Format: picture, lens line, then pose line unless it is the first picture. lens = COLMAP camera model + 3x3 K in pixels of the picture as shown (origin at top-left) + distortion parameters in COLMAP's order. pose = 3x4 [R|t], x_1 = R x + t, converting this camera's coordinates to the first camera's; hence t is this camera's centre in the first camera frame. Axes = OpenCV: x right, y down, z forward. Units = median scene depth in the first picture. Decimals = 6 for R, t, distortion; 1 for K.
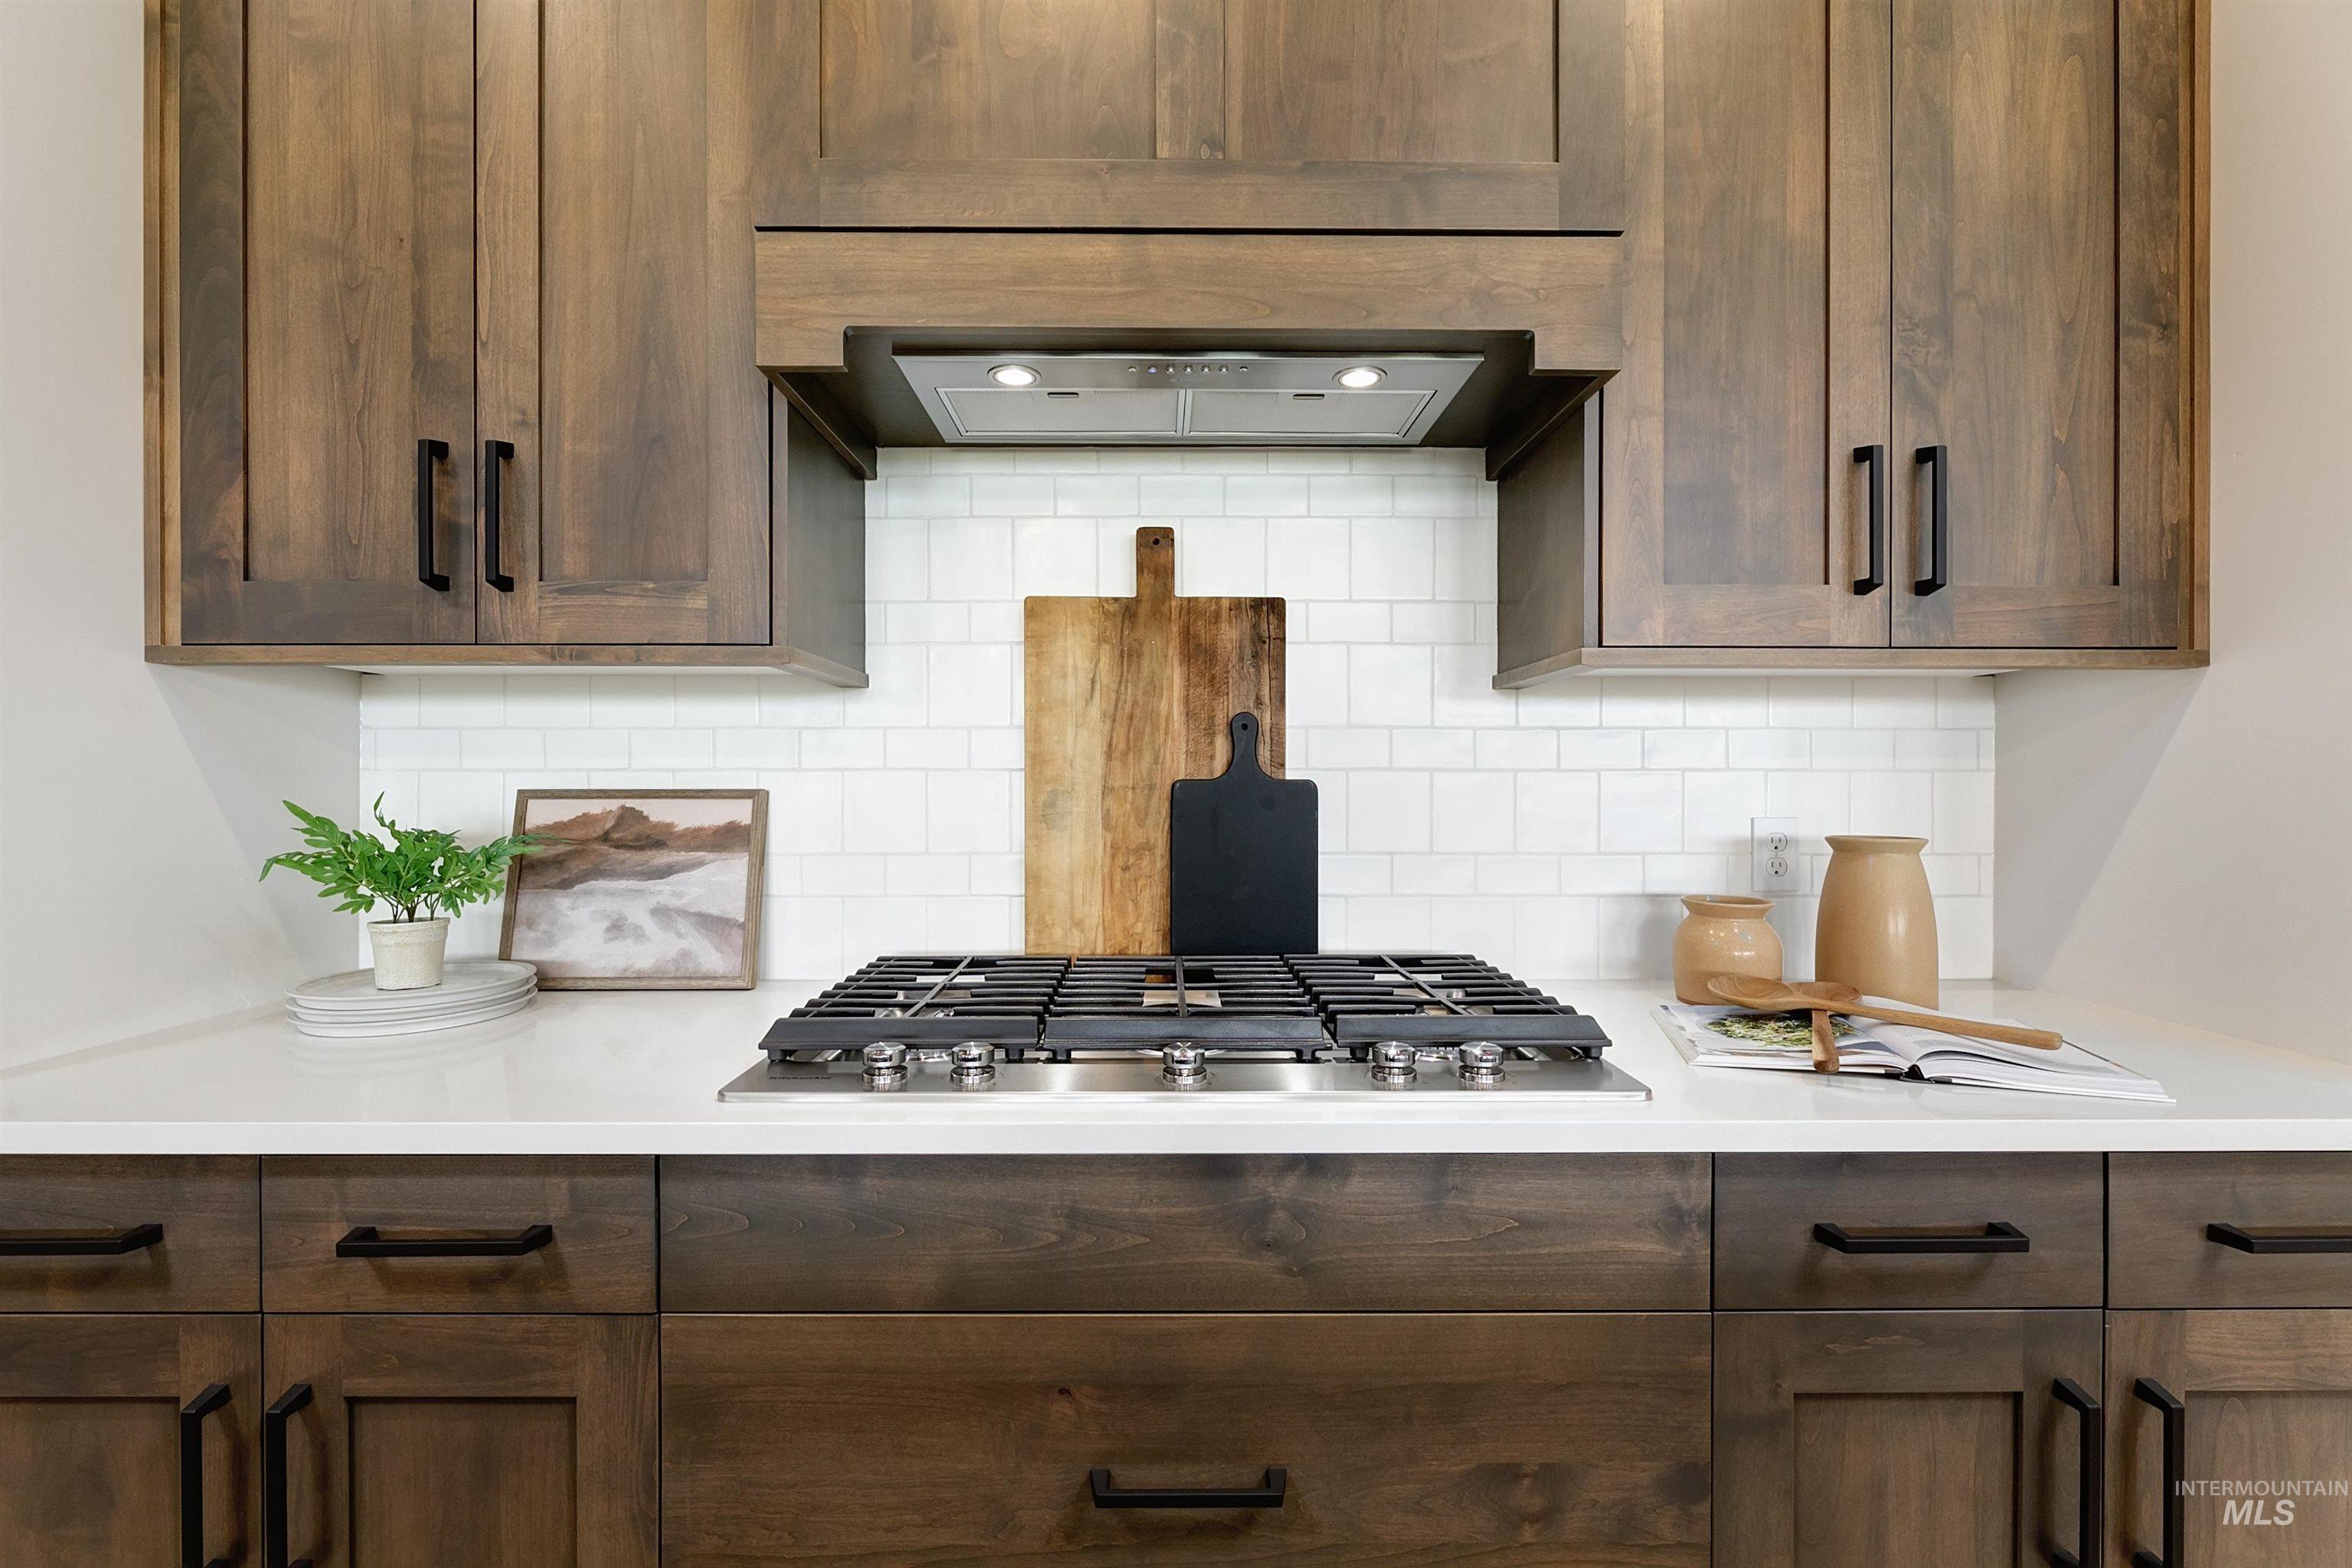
lens RADIAL K [[984.8, 0, 1166.8], [0, 984.8, 782.9], [0, 0, 1]] dist [0.000518, 0.000005]
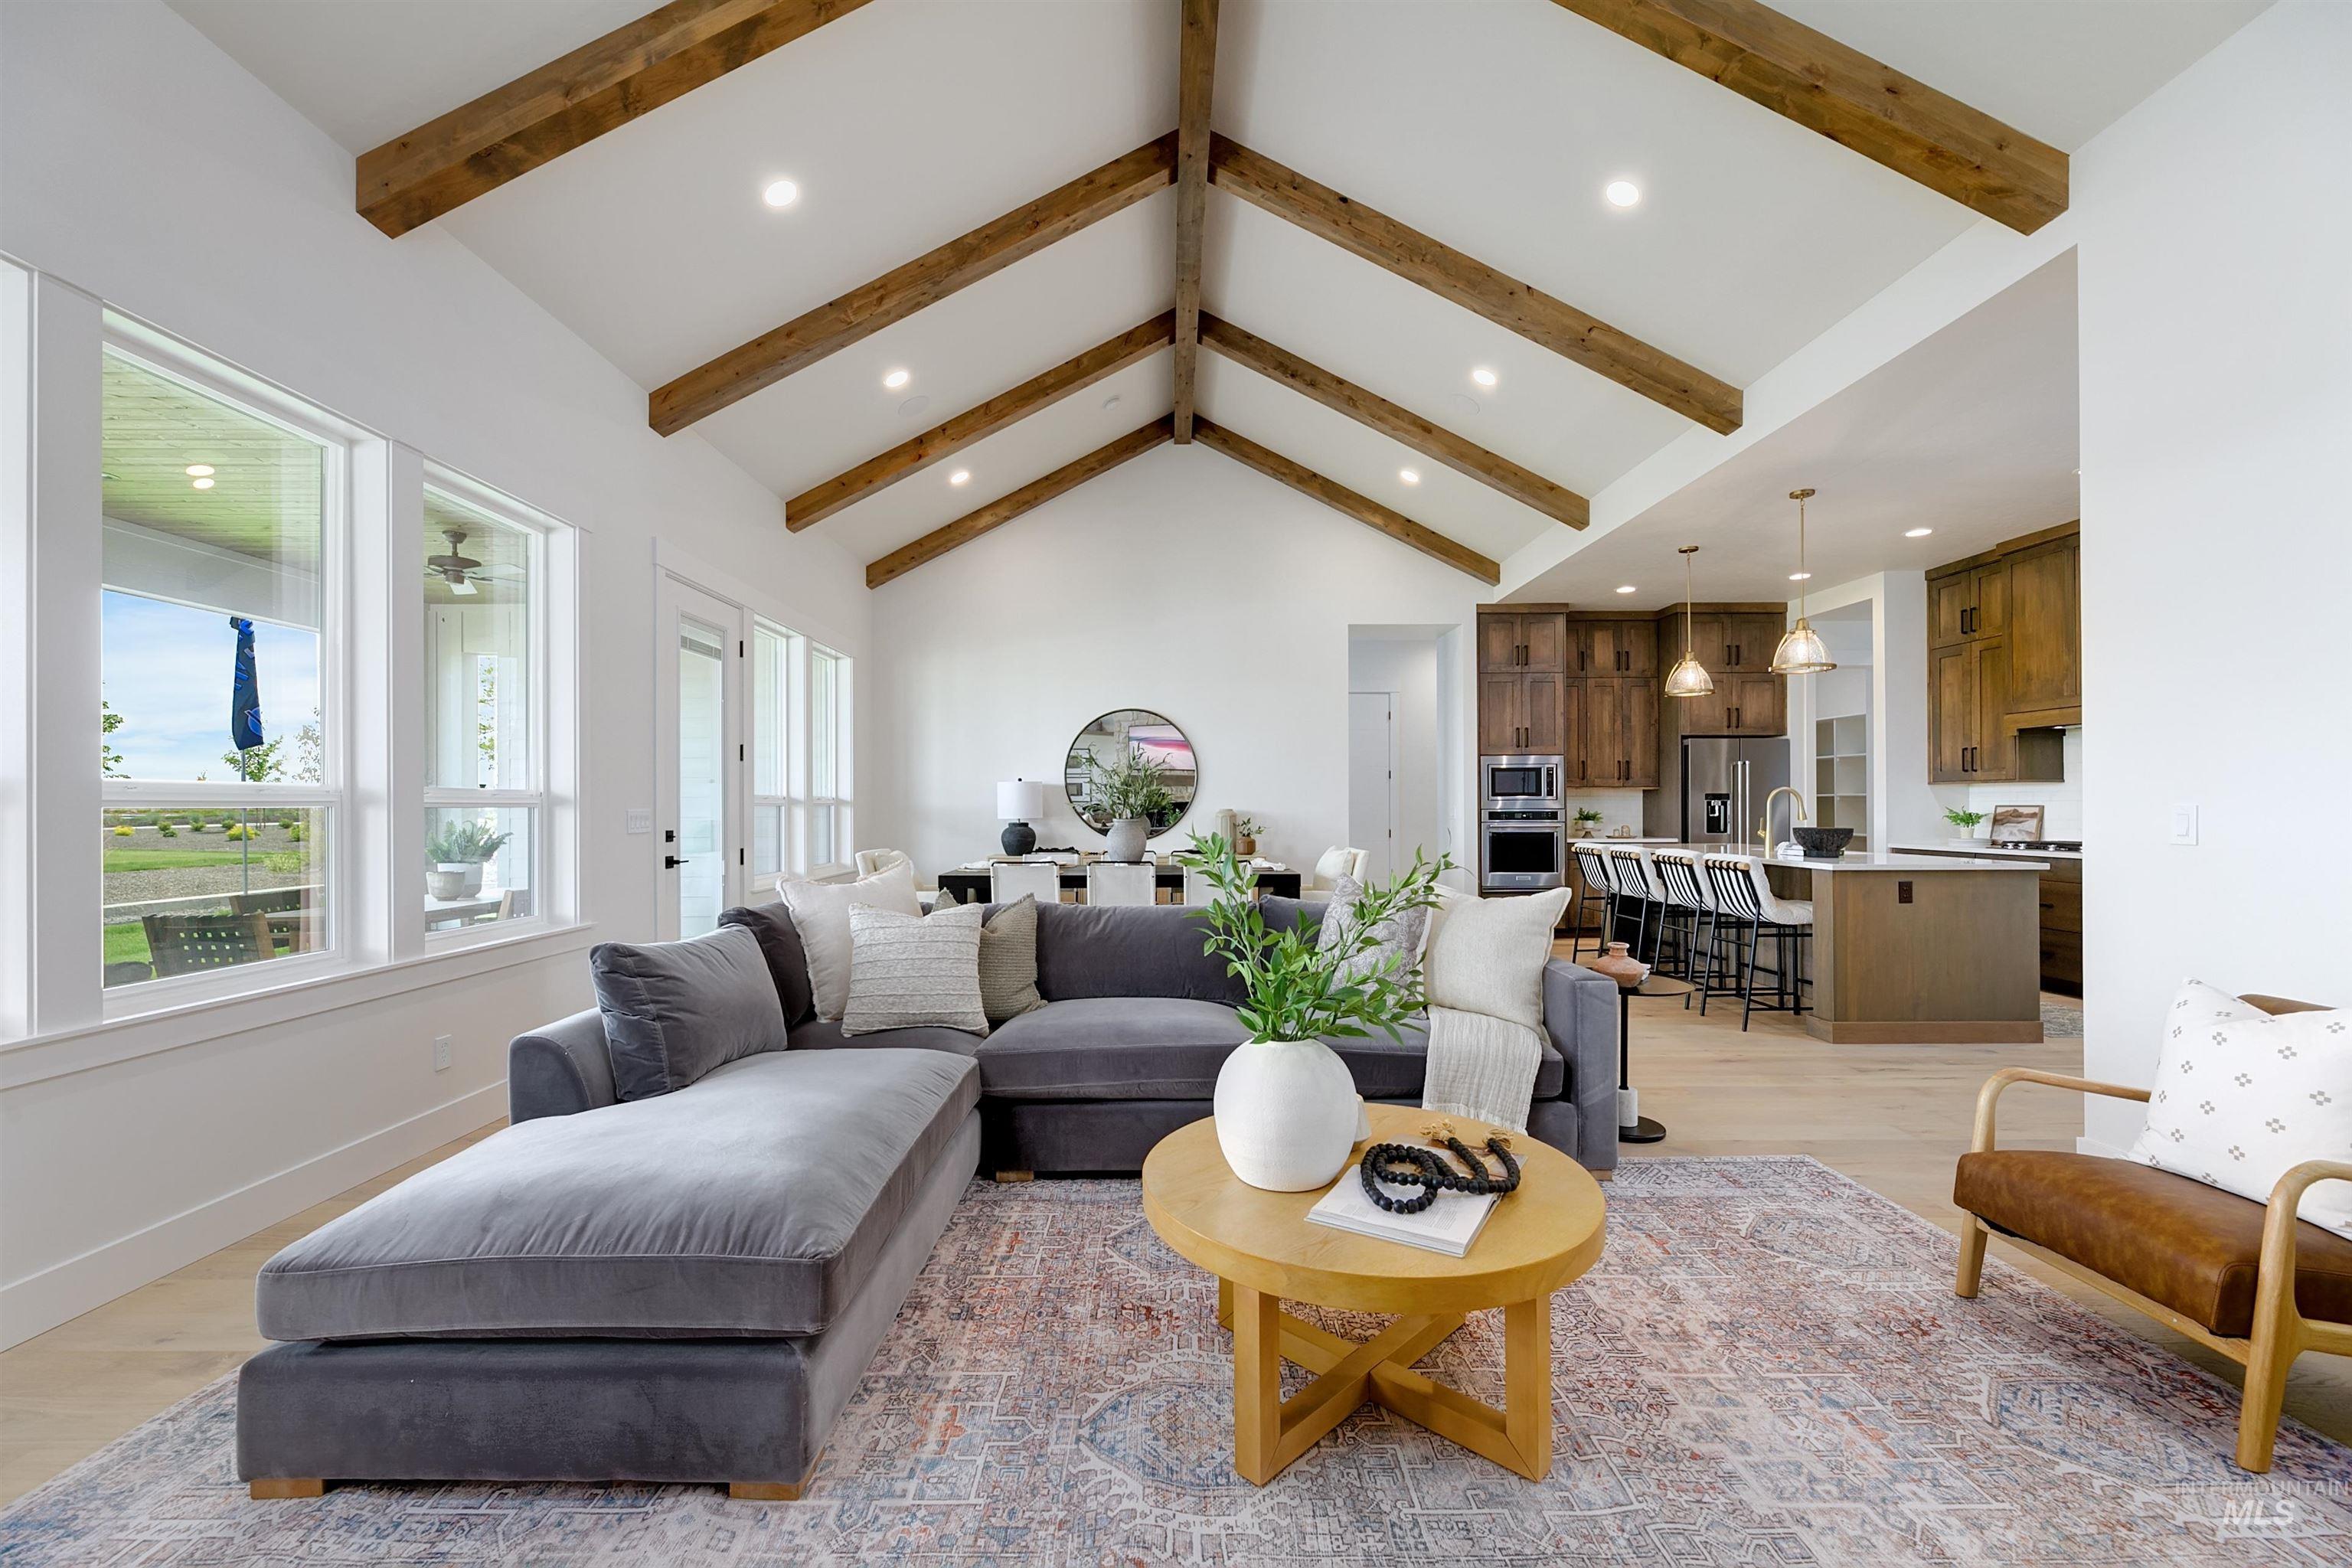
lens RADIAL K [[950.7, 0, 1171.1], [0, 950.7, 803.9], [0, 0, 1]] dist [0.000573, 0.000086]
pose [[-0.001639, -0.002058, -0.999997, 4.184998], [0.000556, 0.999998, -0.002058, 0.007895], [0.999999, -0.000559, -0.001638, -3.172268]]
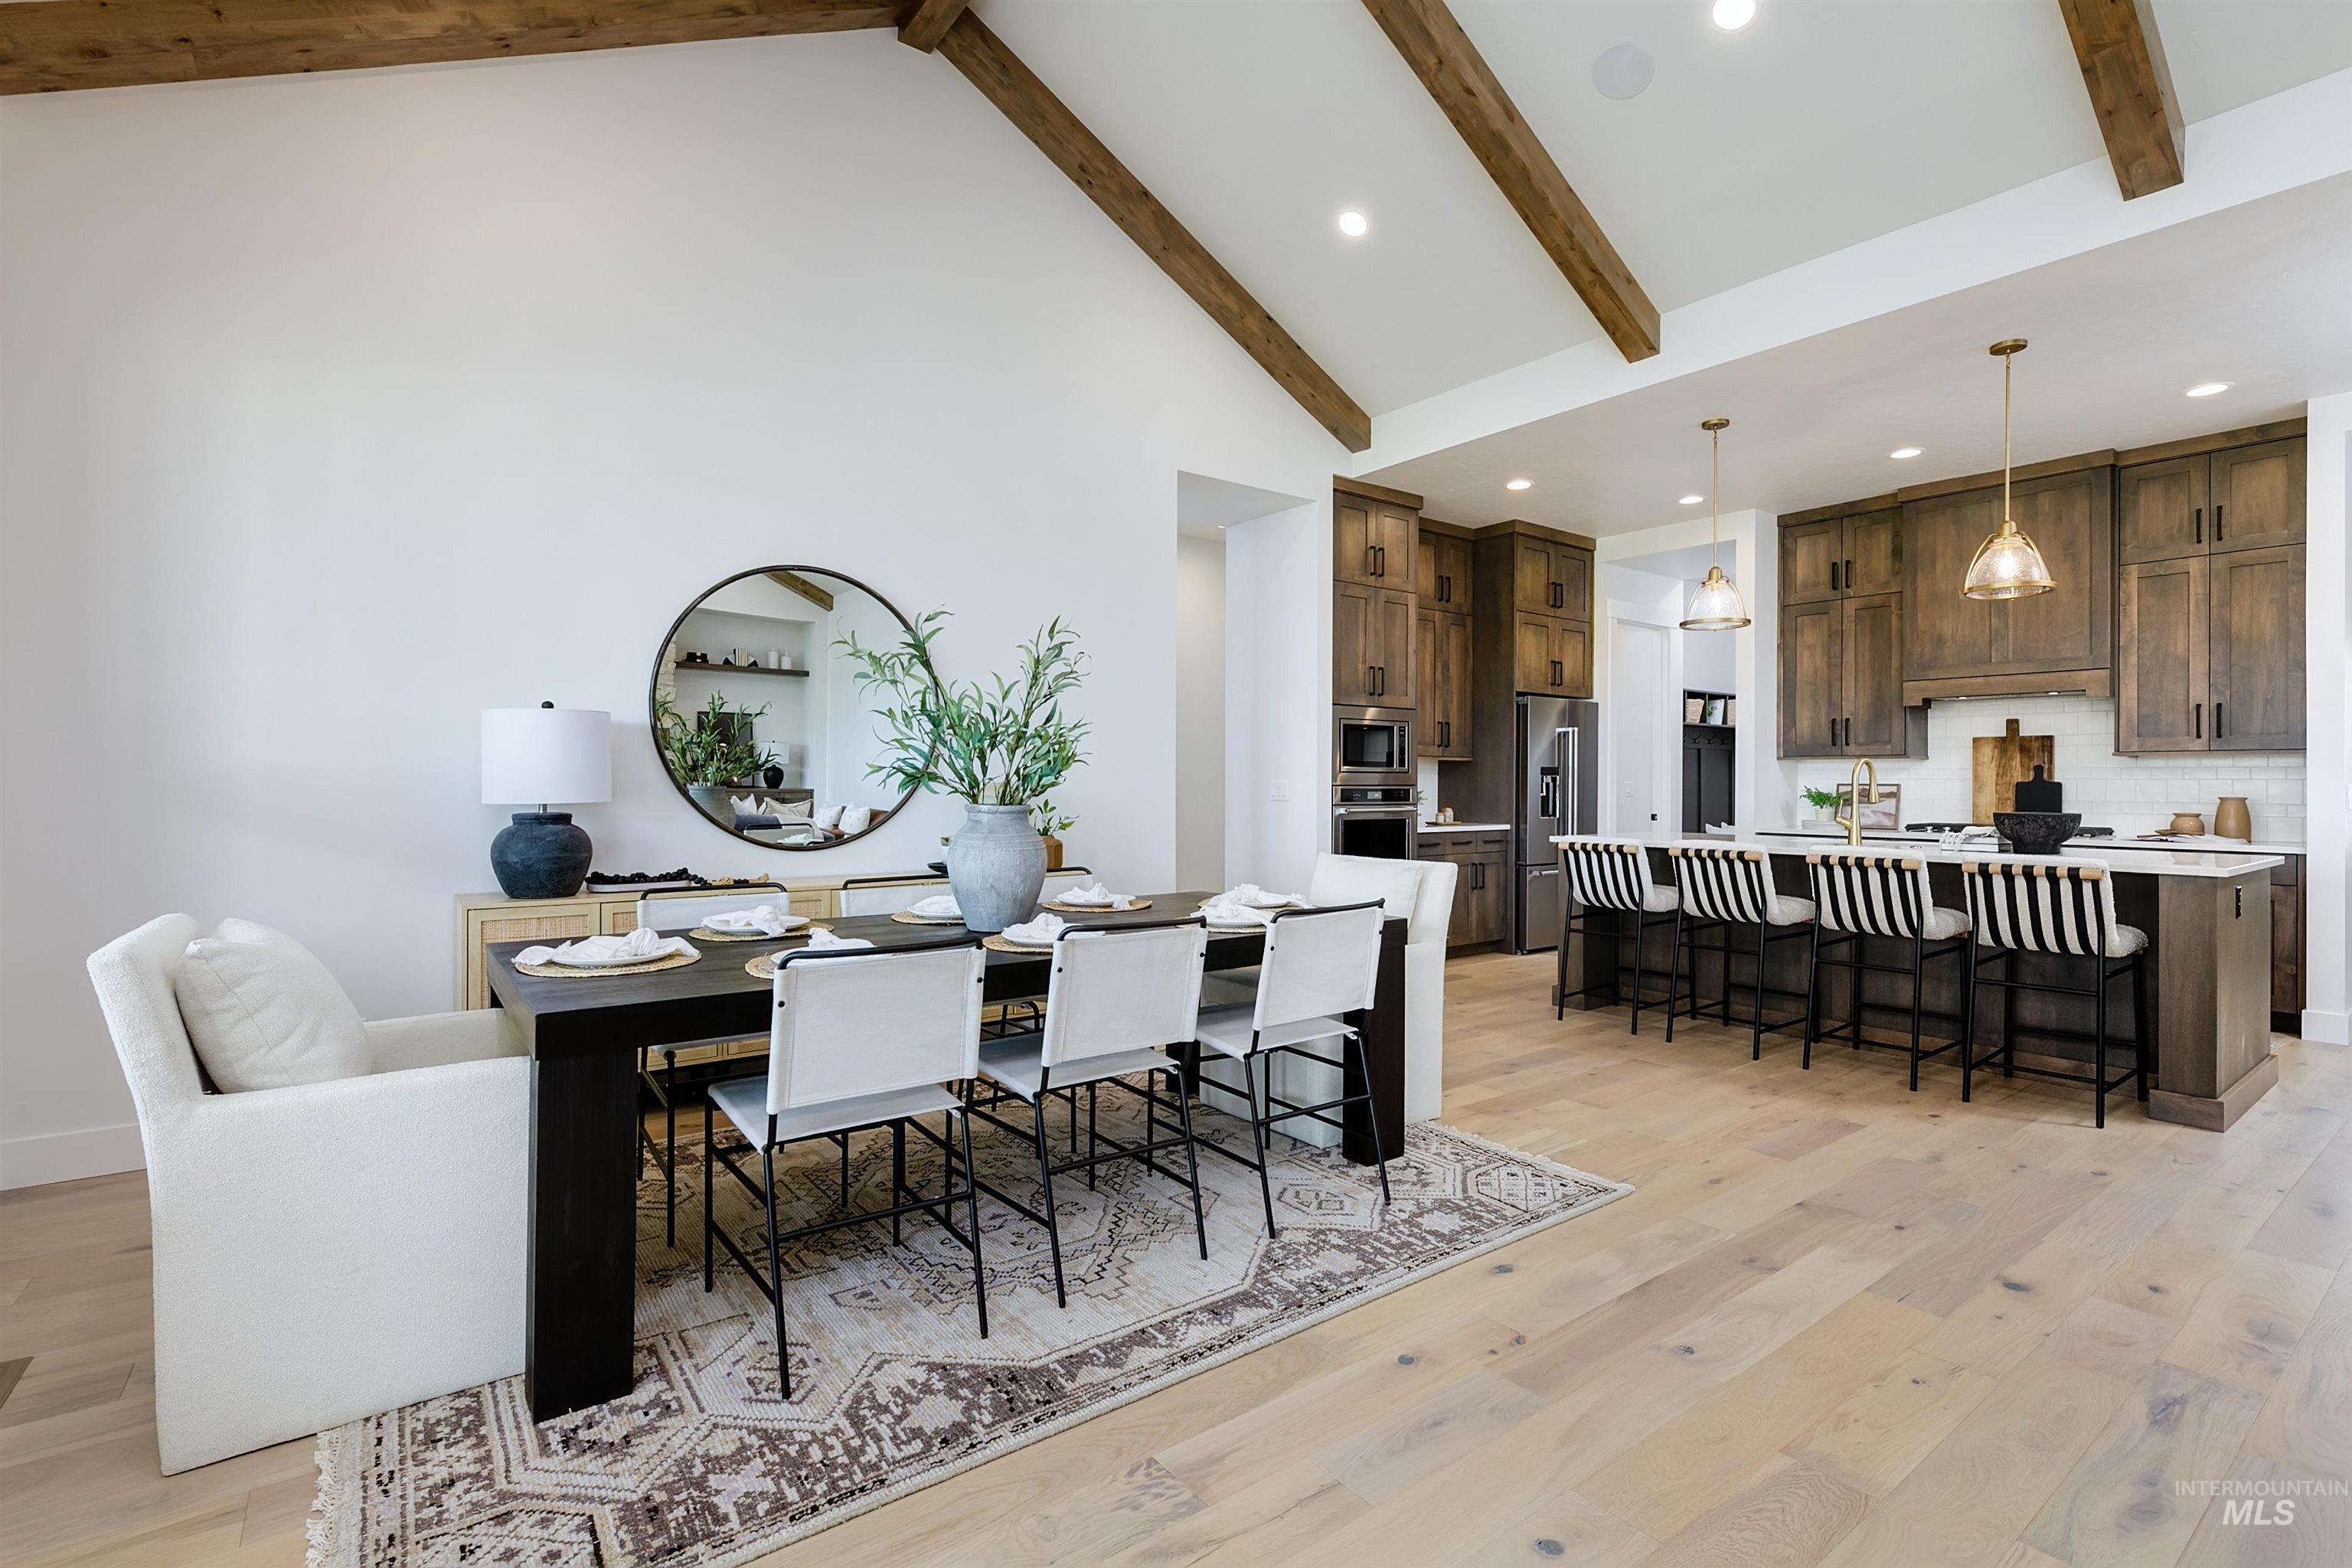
lens RADIAL K [[1065.2, 0, 1166.9], [0, 1065.2, 782.3], [0, 0, 1]] dist [-0.002837, -0.000089]
pose [[0.593747, 0.002568, -0.804648, 1.445009], [-0.005949, 0.999982, -0.001199, 0.025171], [0.804630, 0.005499, 0.593751, -4.384124]]
